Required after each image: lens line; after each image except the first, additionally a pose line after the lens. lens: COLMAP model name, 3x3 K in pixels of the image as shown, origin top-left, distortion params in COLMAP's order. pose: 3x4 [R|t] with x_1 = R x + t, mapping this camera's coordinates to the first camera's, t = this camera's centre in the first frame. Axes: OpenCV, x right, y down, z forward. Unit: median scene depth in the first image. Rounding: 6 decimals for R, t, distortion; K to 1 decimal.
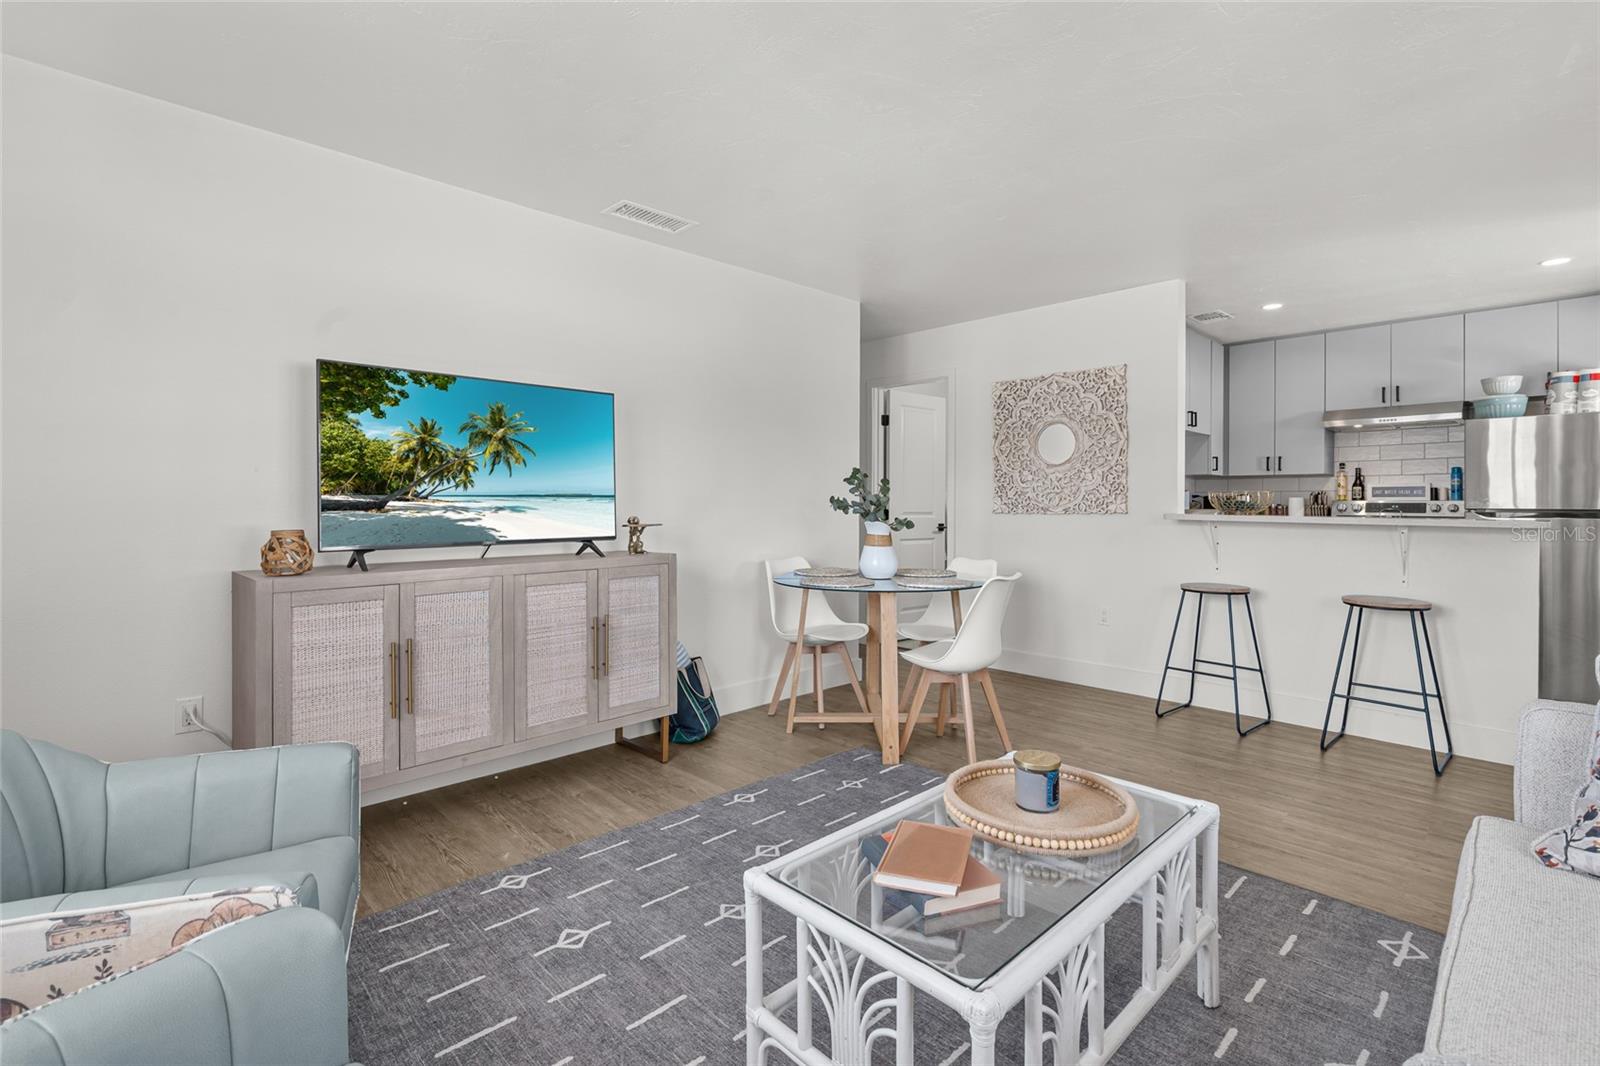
lens RADIAL K [[658.0, 0, 887.8], [0, 658.0, 506.2], [0, 0, 1]] dist [0.000001, 0.000100]
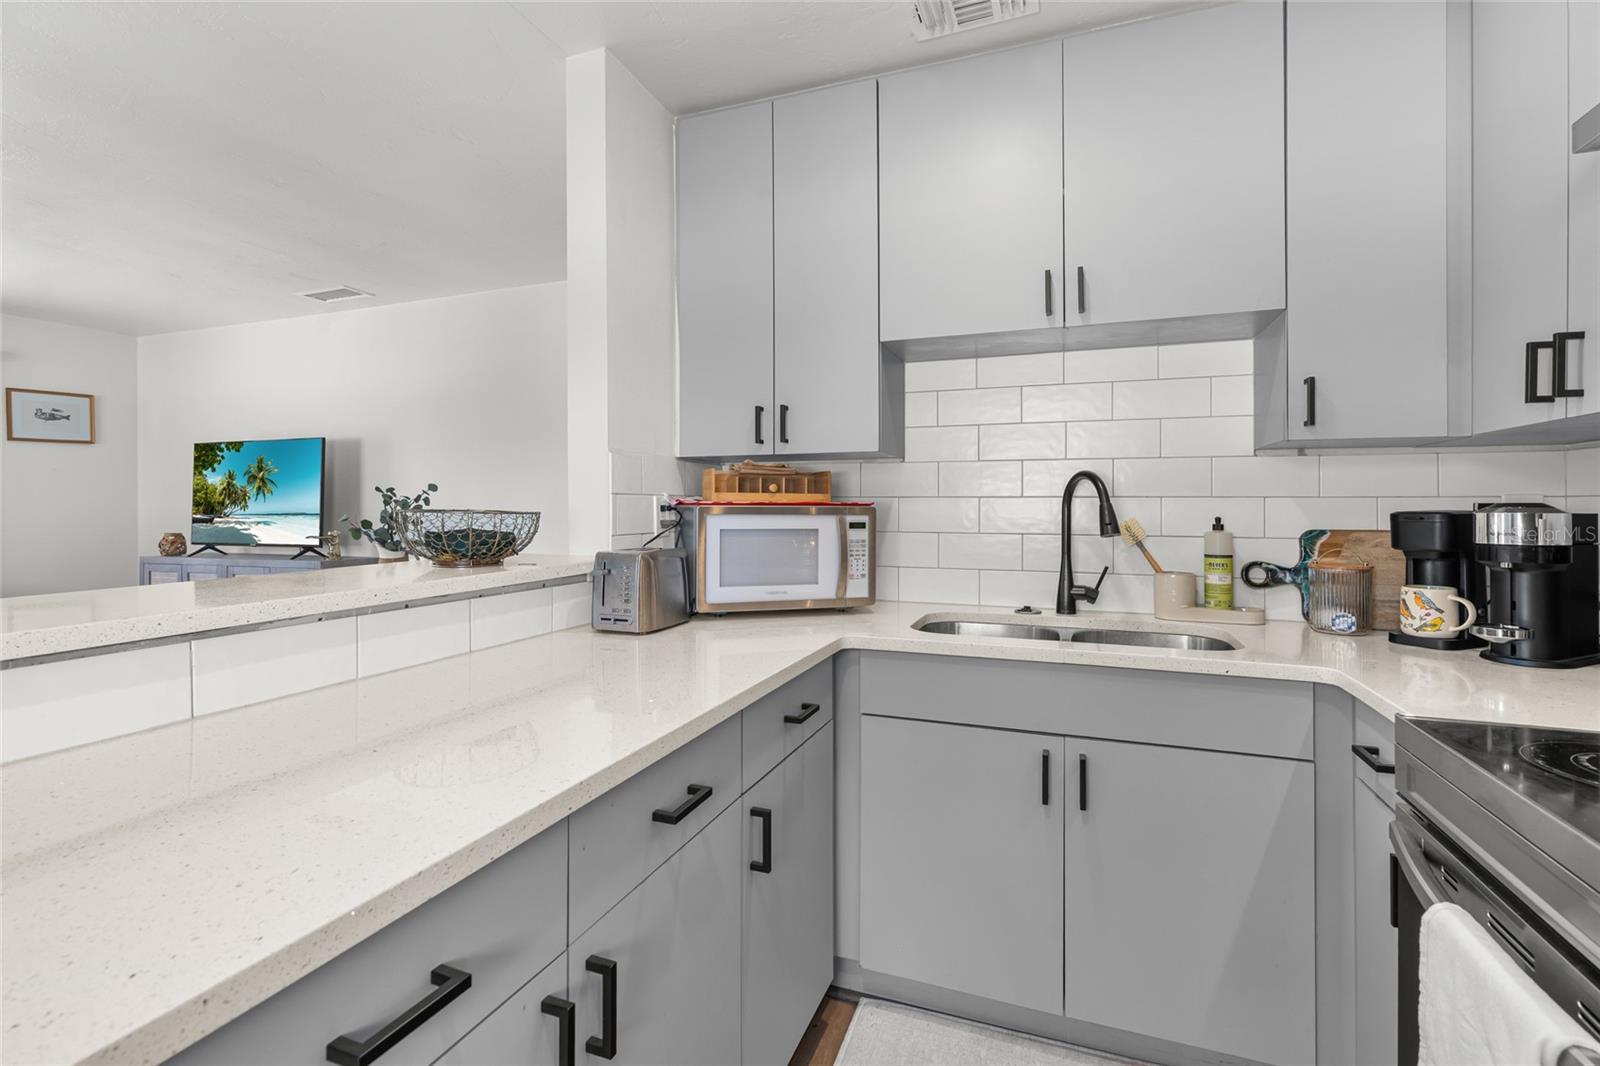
lens RADIAL K [[732.8, 0, 794.7], [0, 732.8, 503.5], [0, 0, 1]] dist [-0.002219, 0.000403]
pose [[0.417940, -0.006780, -0.908450, 1.529853], [-0.006376, 0.999926, -0.010397, -0.032445], [0.908452, 0.010138, 0.417865, 1.430225]]
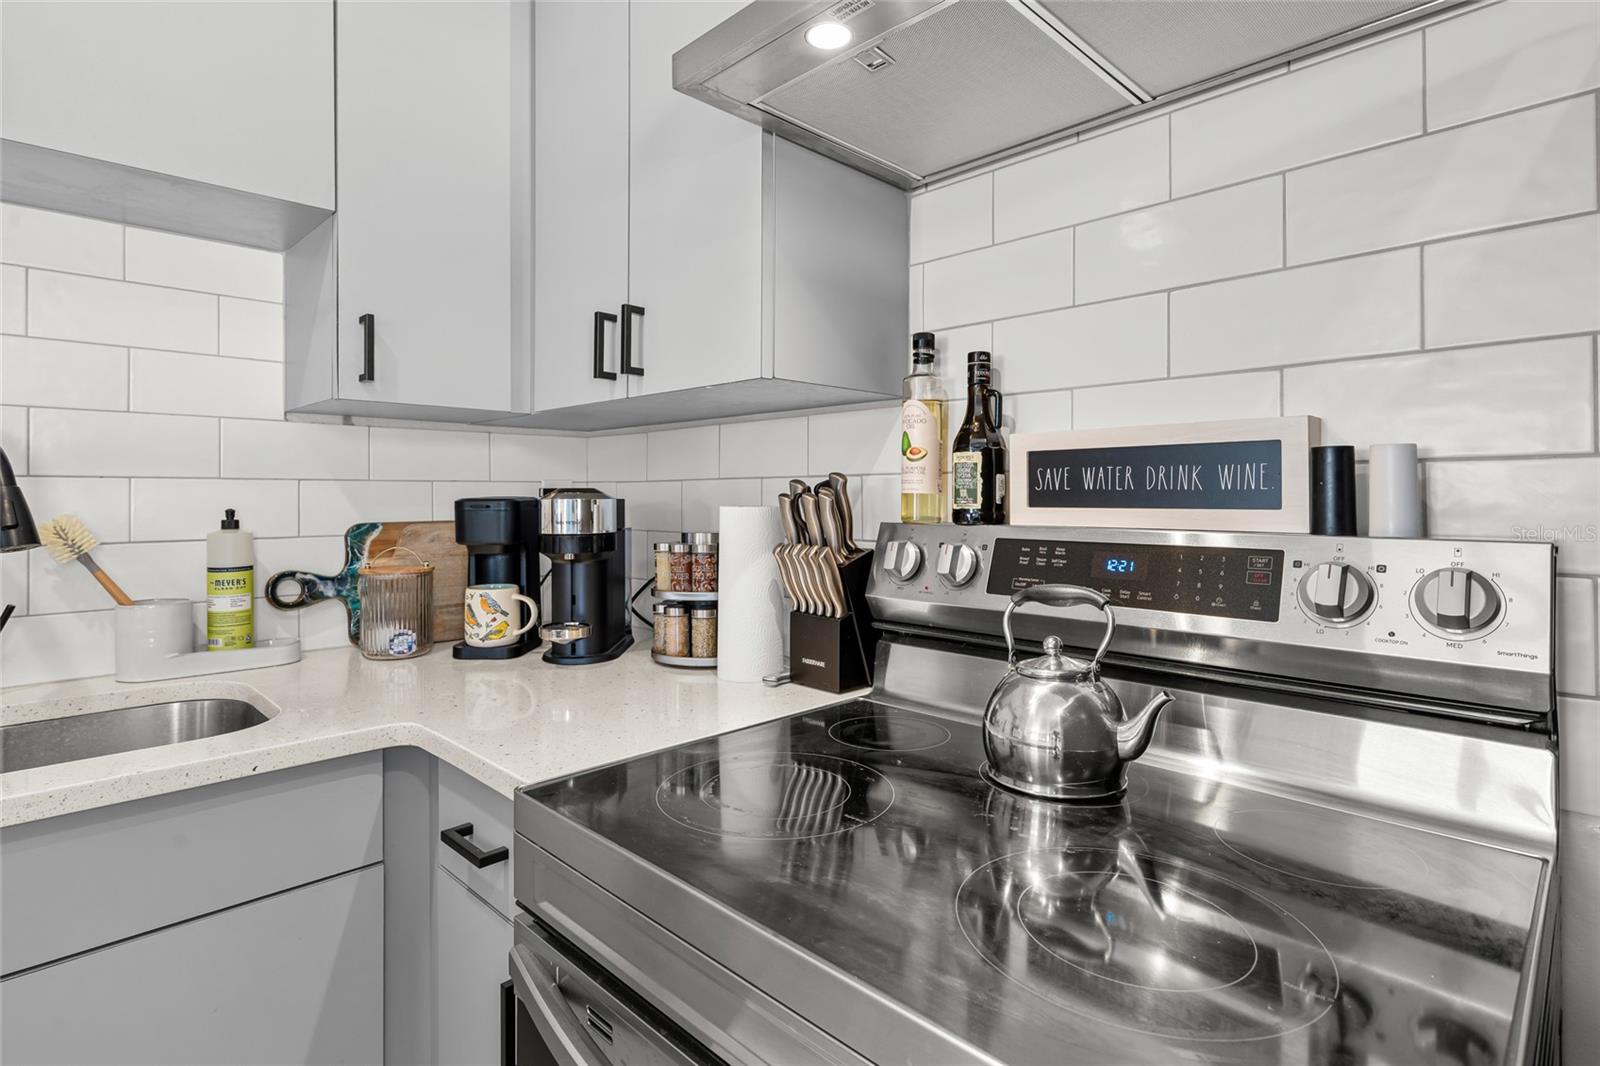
lens RADIAL K [[813.6, 0, 799.1], [0, 813.6, 490.6], [0, 0, 1]] dist [-0.001217, 0.001878]
pose [[0.999951, -0.005861, 0.007925, 1.391875], [0.005940, 0.999933, -0.009982, -0.034063], [-0.007866, 0.010029, 0.999919, 1.608219]]
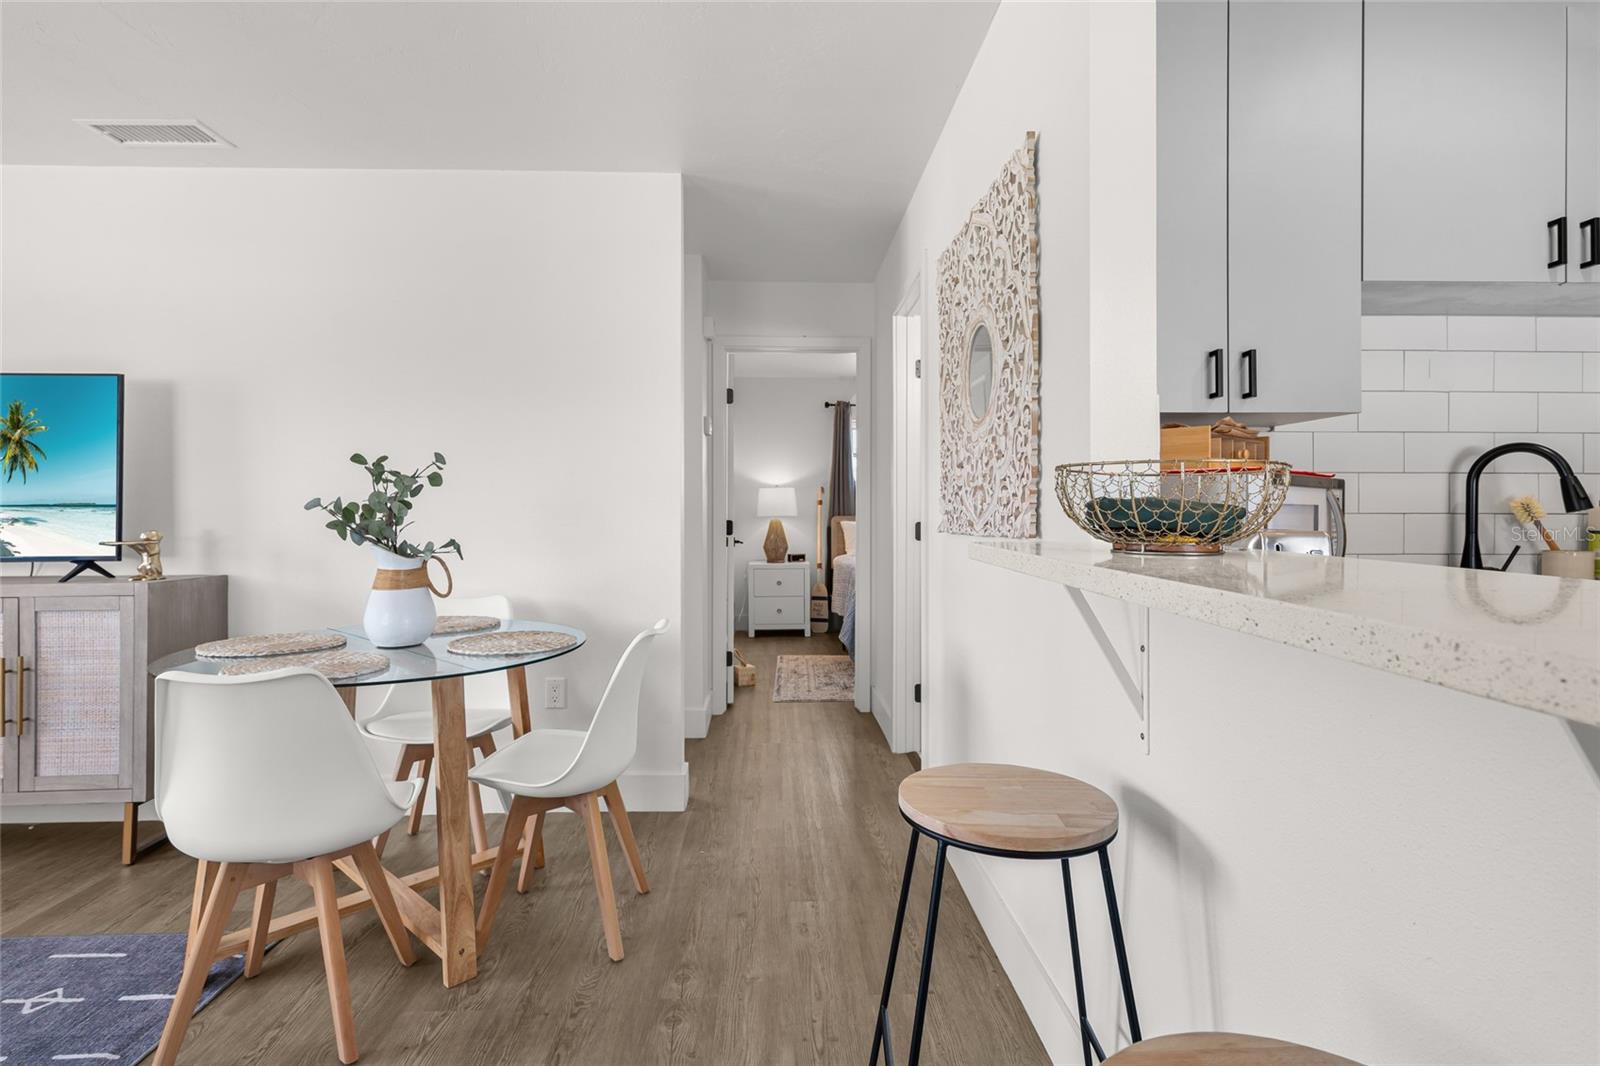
lens RADIAL K [[813.6, 0, 799.1], [0, 813.6, 490.6], [0, 0, 1]] dist [-0.001217, 0.001878]
pose [[0.729917, -0.013683, -0.683399, 0.920989], [0.001246, 0.999825, -0.018688, -0.014600], [0.683535, 0.012789, 0.729806, 0.922725]]
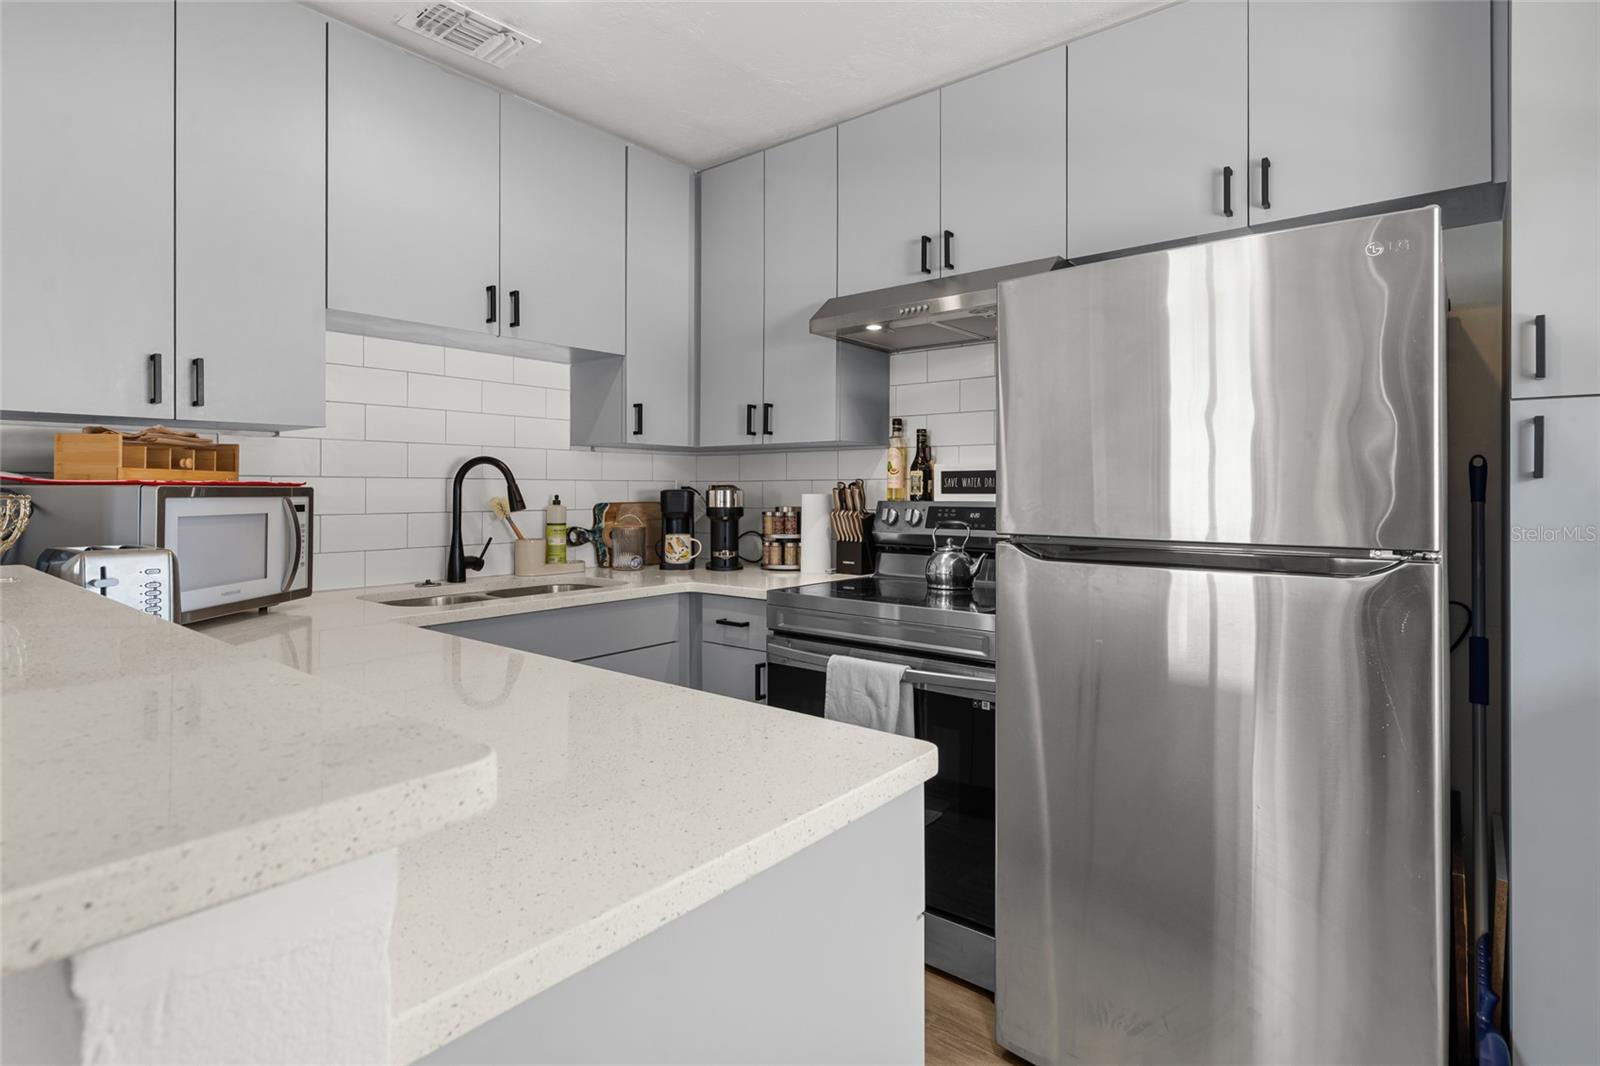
lens RADIAL K [[813.6, 0, 799.1], [0, 813.6, 490.6], [0, 0, 1]] dist [-0.001217, 0.001878]
pose [[0.993524, -0.003154, 0.113578, 1.191915], [0.003538, 0.999989, -0.003184, -0.029999], [-0.113567, 0.003565, 0.993524, 0.938668]]
